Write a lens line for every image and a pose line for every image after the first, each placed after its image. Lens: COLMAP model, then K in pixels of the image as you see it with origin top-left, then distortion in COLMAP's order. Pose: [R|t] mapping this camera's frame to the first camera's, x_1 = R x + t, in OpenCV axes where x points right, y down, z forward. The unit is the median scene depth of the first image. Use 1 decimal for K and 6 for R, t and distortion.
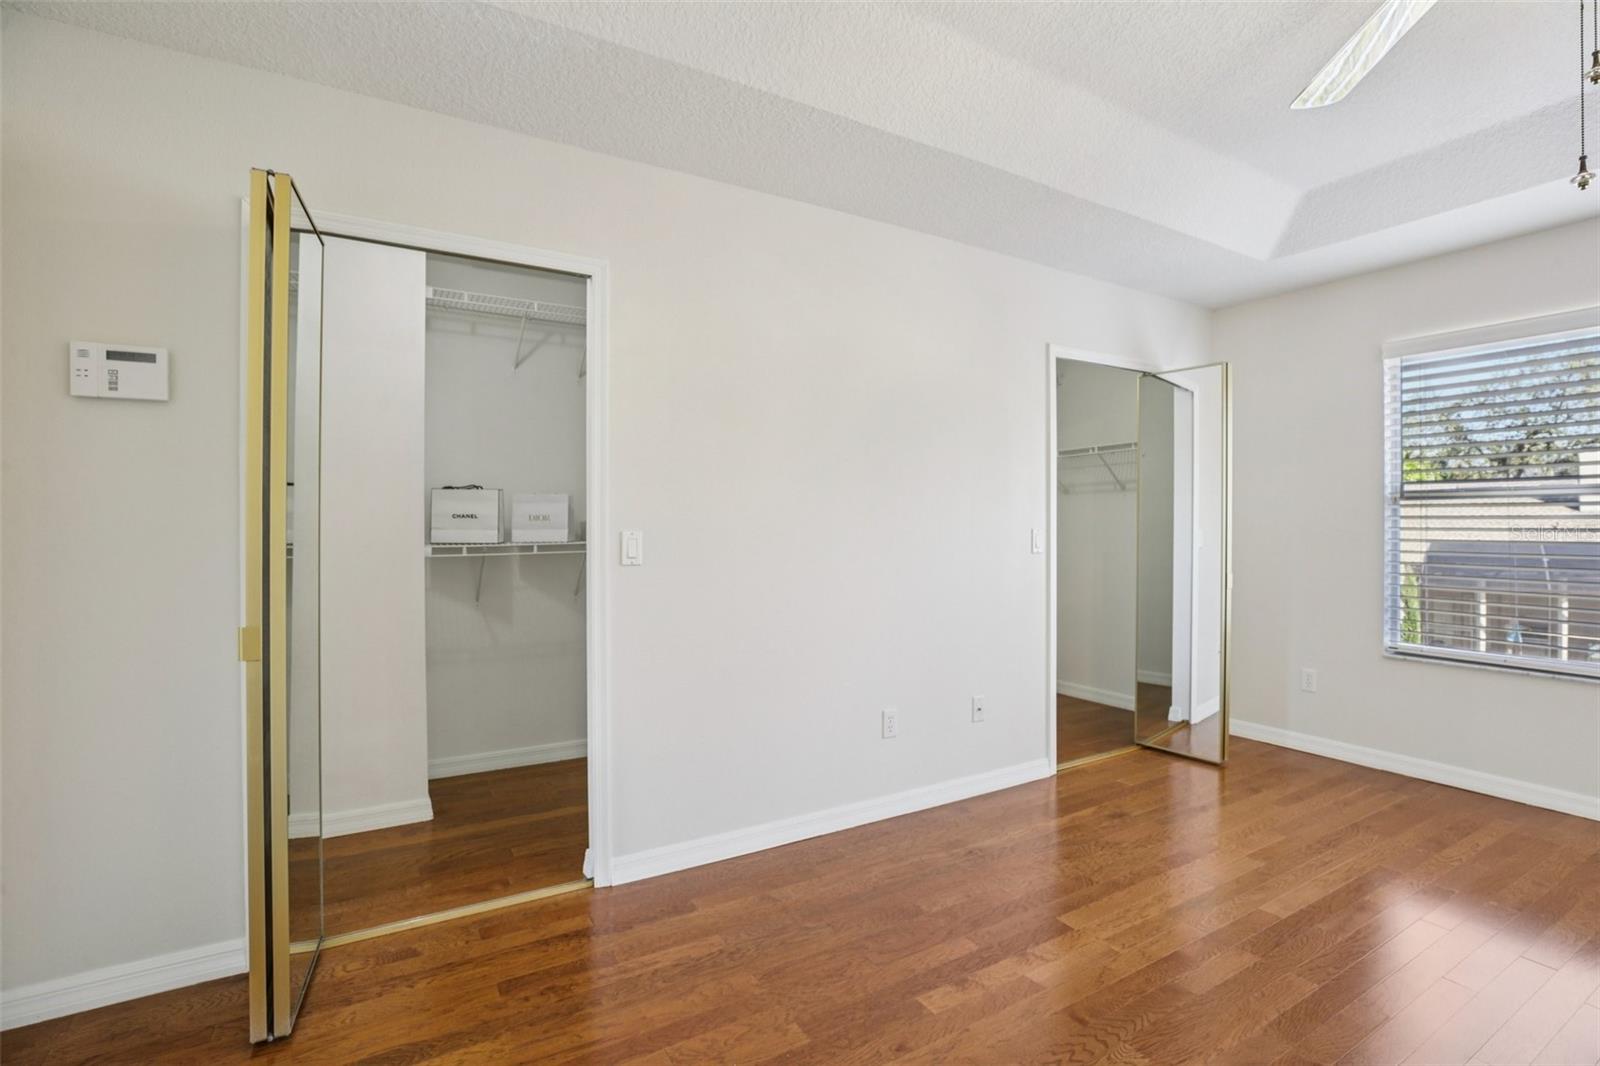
lens RADIAL K [[733.5, 0, 805.8], [0, 733.5, 530.2], [0, 0, 1]] dist [-0.035704, 0.000285]
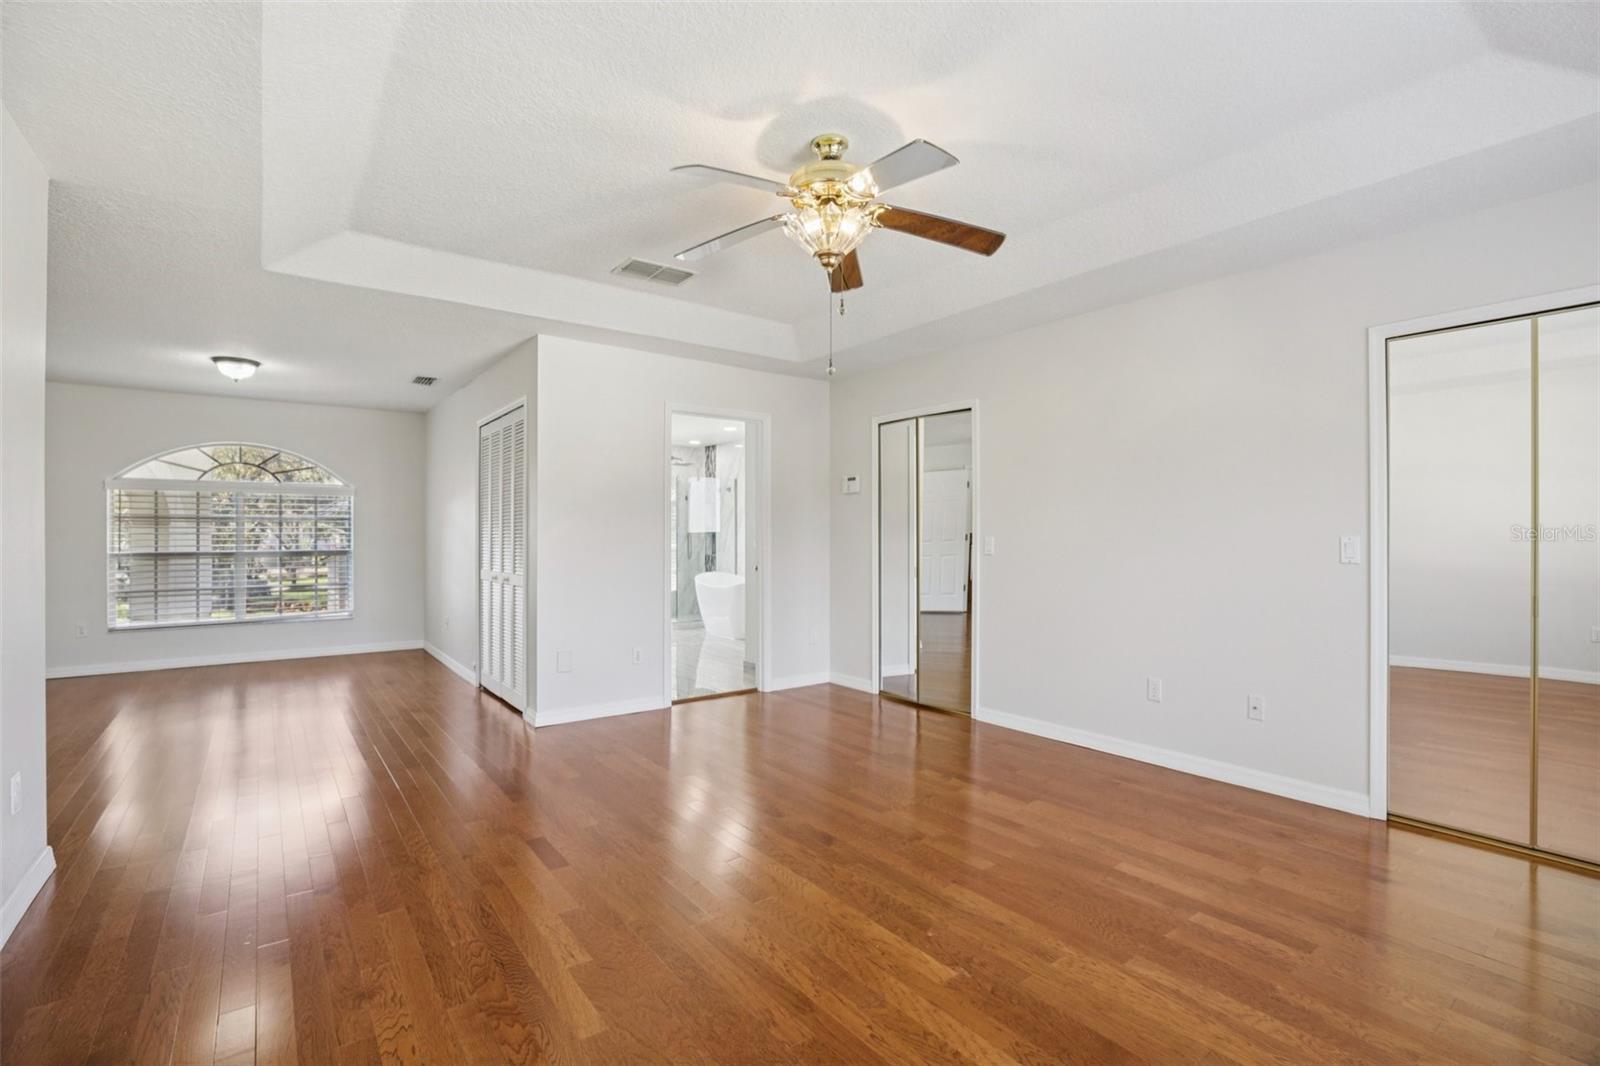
lens RADIAL K [[733.5, 0, 805.8], [0, 733.5, 530.2], [0, 0, 1]] dist [-0.035704, 0.000285]
pose [[0.116049, -0.002794, -0.993240, 1.628173], [-0.002083, 0.999993, -0.003056, -0.009582], [0.993241, 0.002424, 0.116042, 0.321595]]
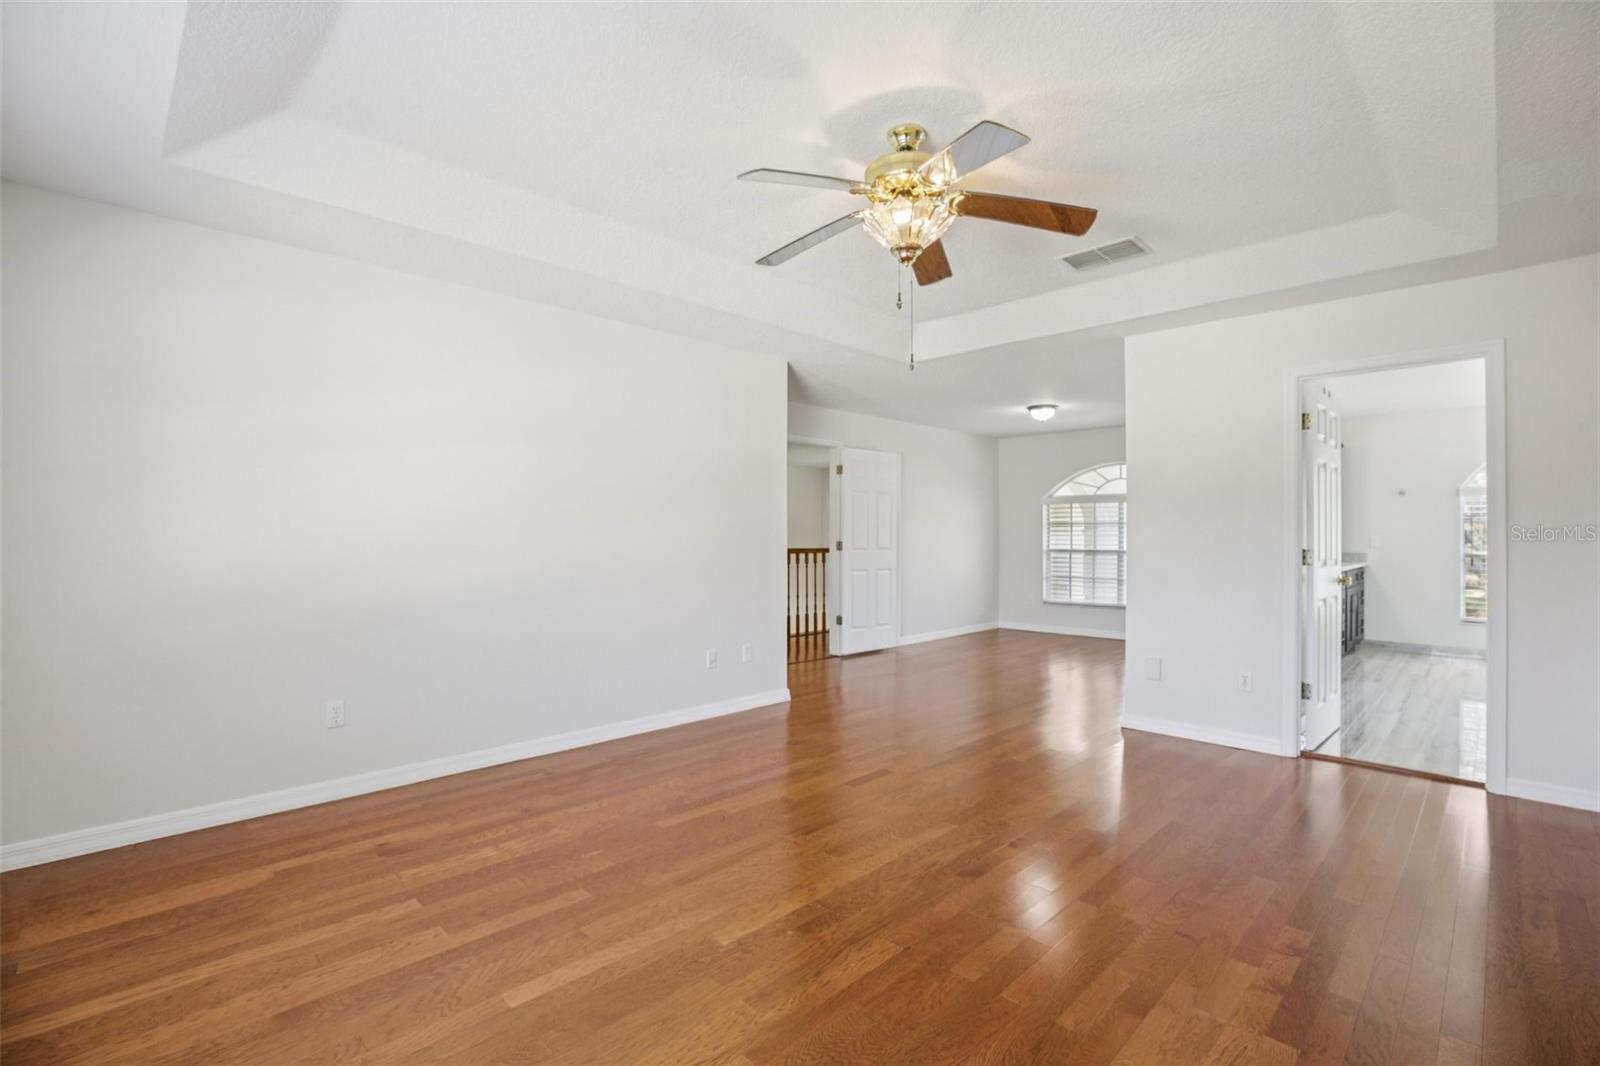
lens RADIAL K [[733.5, 0, 805.8], [0, 733.5, 530.2], [0, 0, 1]] dist [-0.035704, 0.000285]
pose [[-0.969739, -0.001920, -0.244137, 0.951023], [-0.000950, 0.999991, -0.004090, -0.009547], [0.244143, -0.003734, -0.969732, 1.472122]]
